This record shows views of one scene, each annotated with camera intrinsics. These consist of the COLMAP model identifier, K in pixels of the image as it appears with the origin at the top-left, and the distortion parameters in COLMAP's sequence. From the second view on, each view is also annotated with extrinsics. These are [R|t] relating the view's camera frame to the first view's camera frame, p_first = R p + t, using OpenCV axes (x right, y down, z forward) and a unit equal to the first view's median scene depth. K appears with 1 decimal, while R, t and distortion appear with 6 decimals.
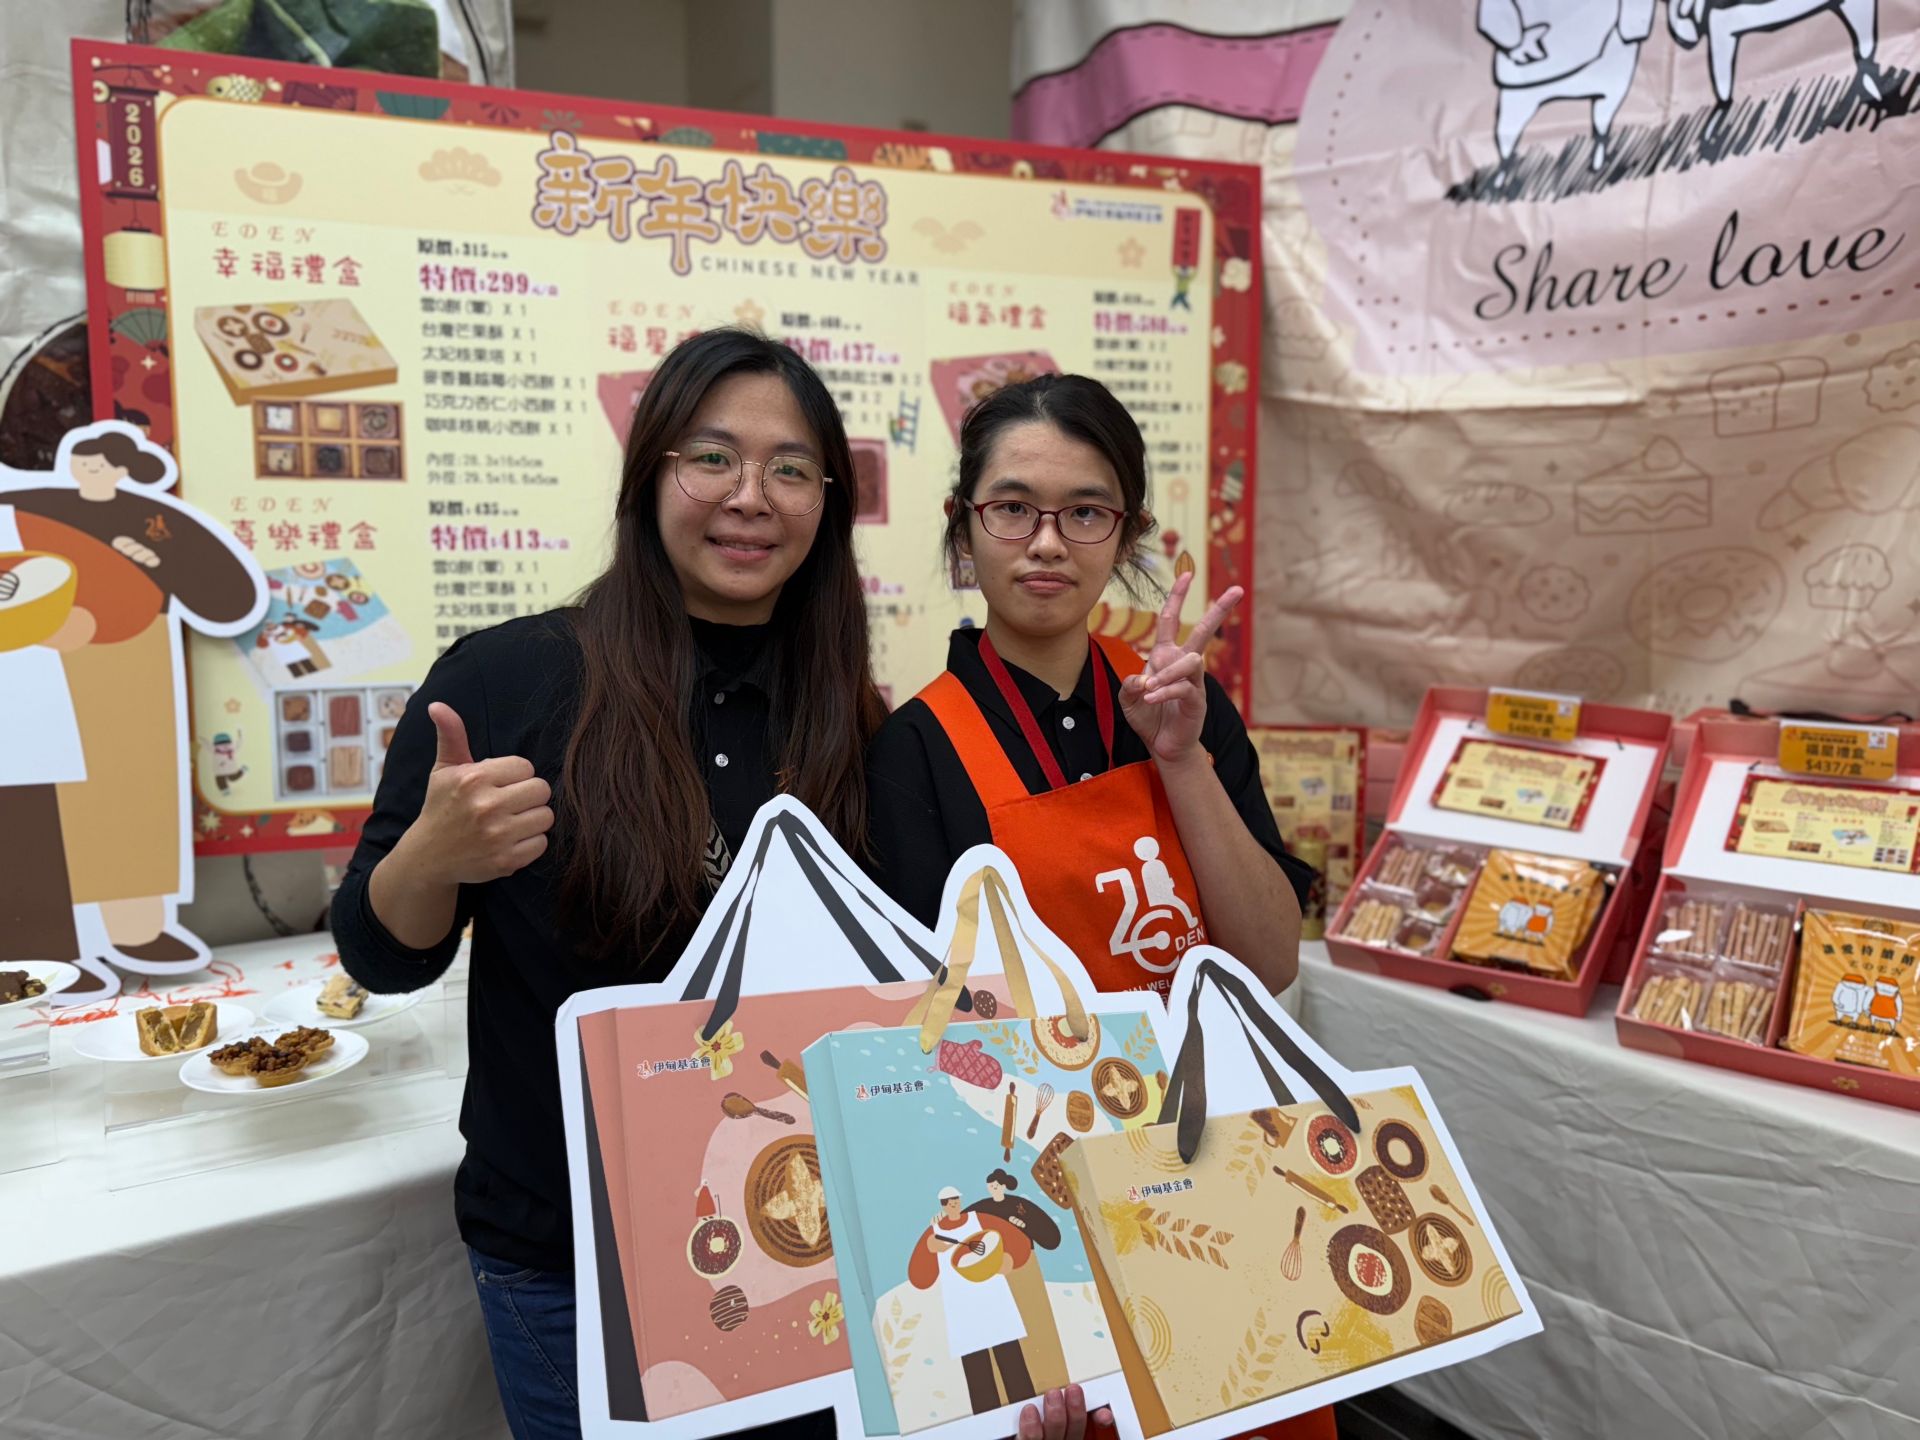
lens RADIAL K [[1364.5, 0, 944.3], [0, 1364.5, 730.6], [0, 0, 1]] dist [0.005288, -0.030631]
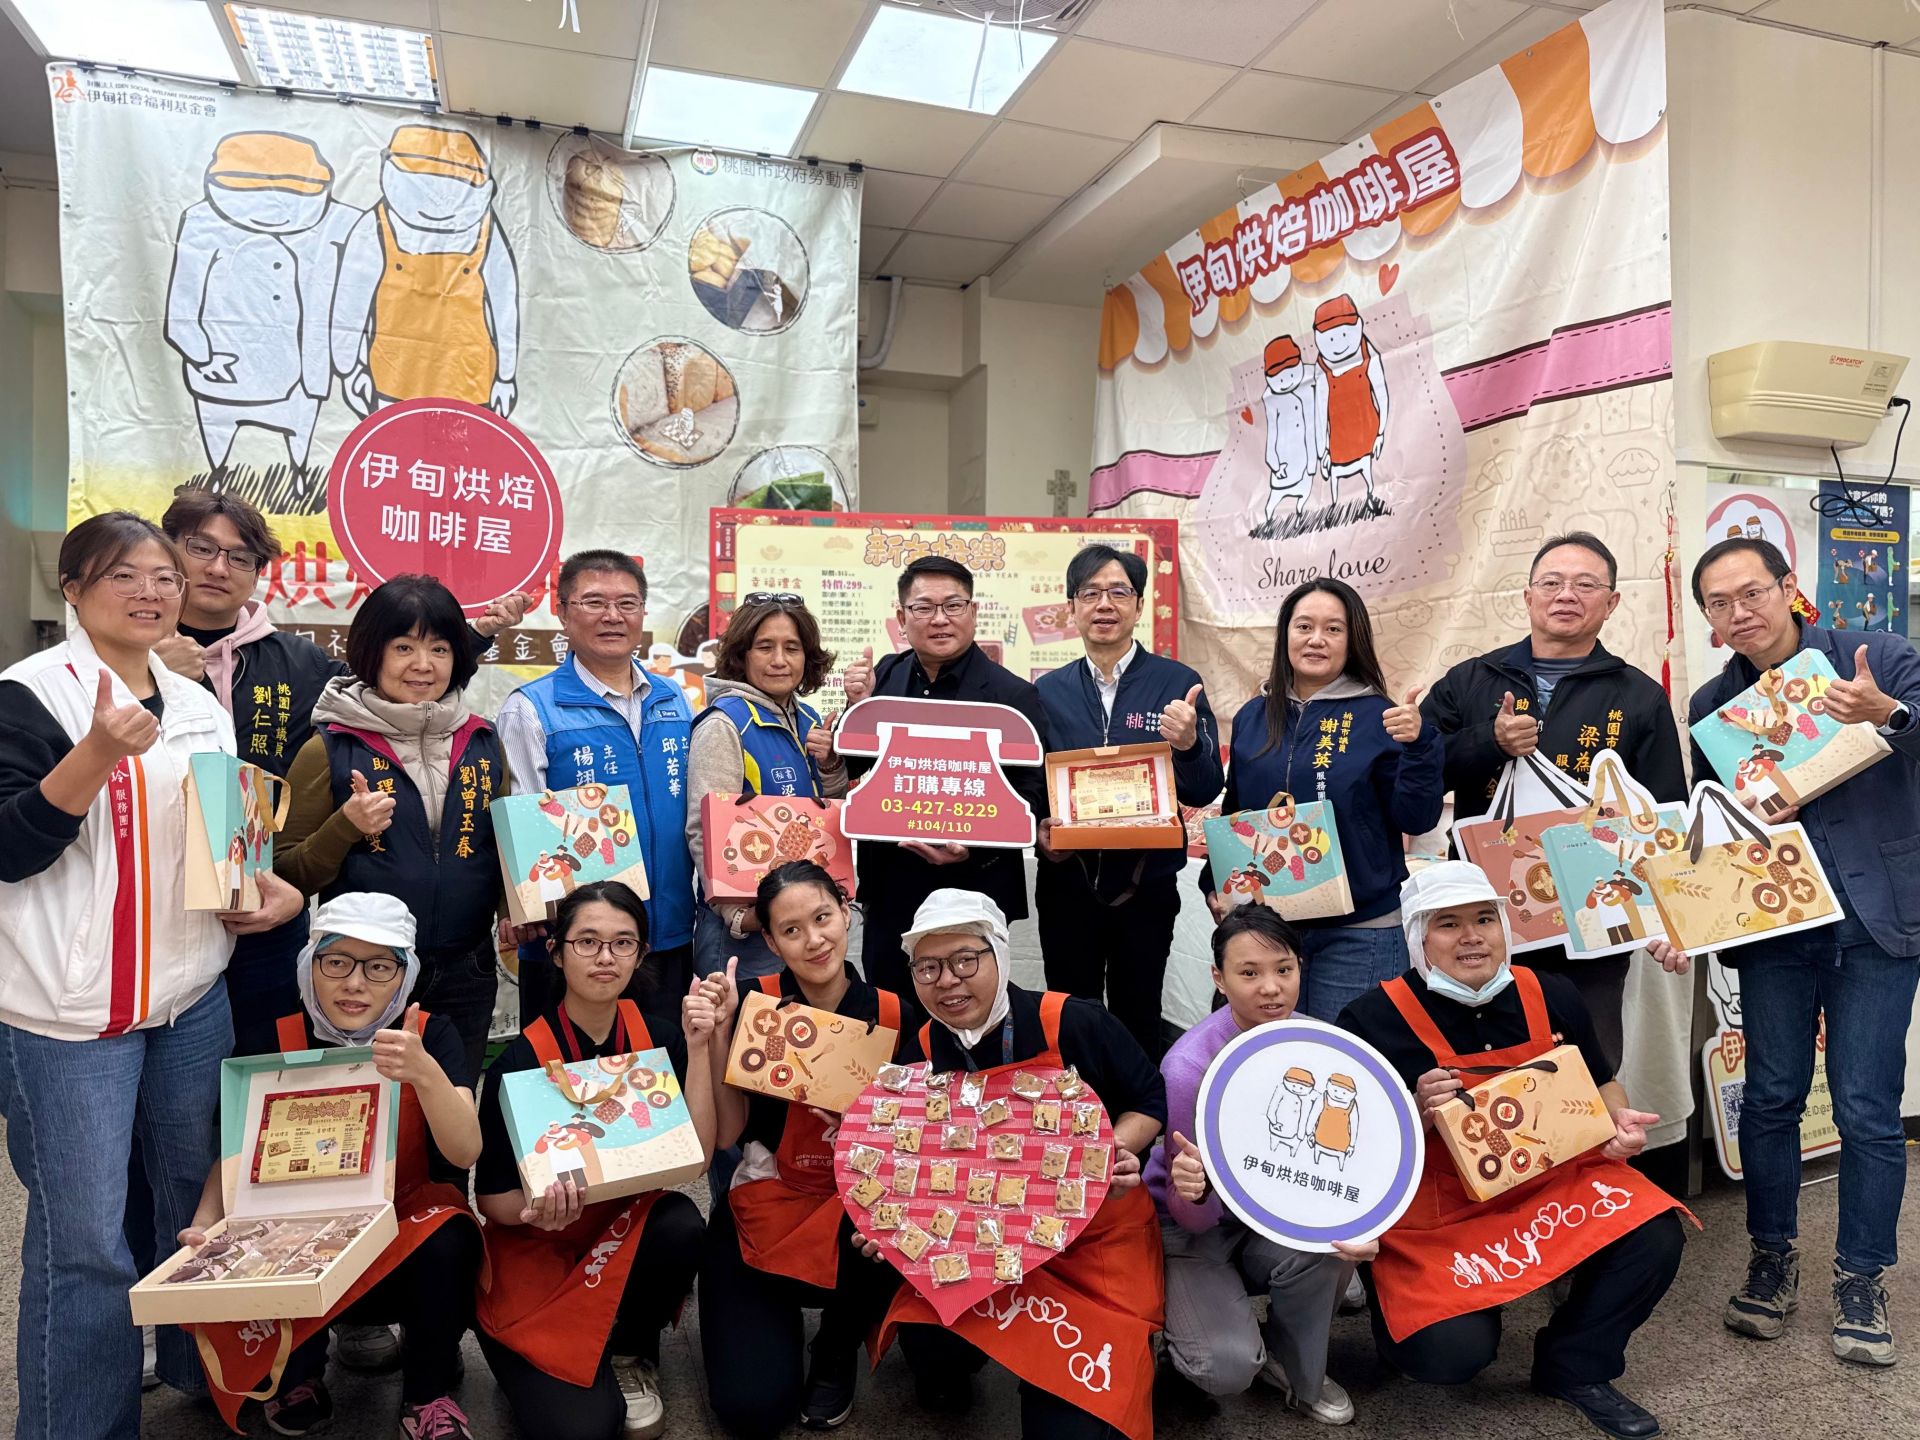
lens RADIAL K [[1364.5, 0, 963.9], [0, 1364.5, 723.3], [0, 0, 1]] dist [0.005288, -0.030631]
pose [[0.976398, 0.006167, -0.215890, 0.446512], [-0.033493, 0.991823, -0.123145, 0.246205], [0.213366, 0.127470, 0.968621, -1.436851]]
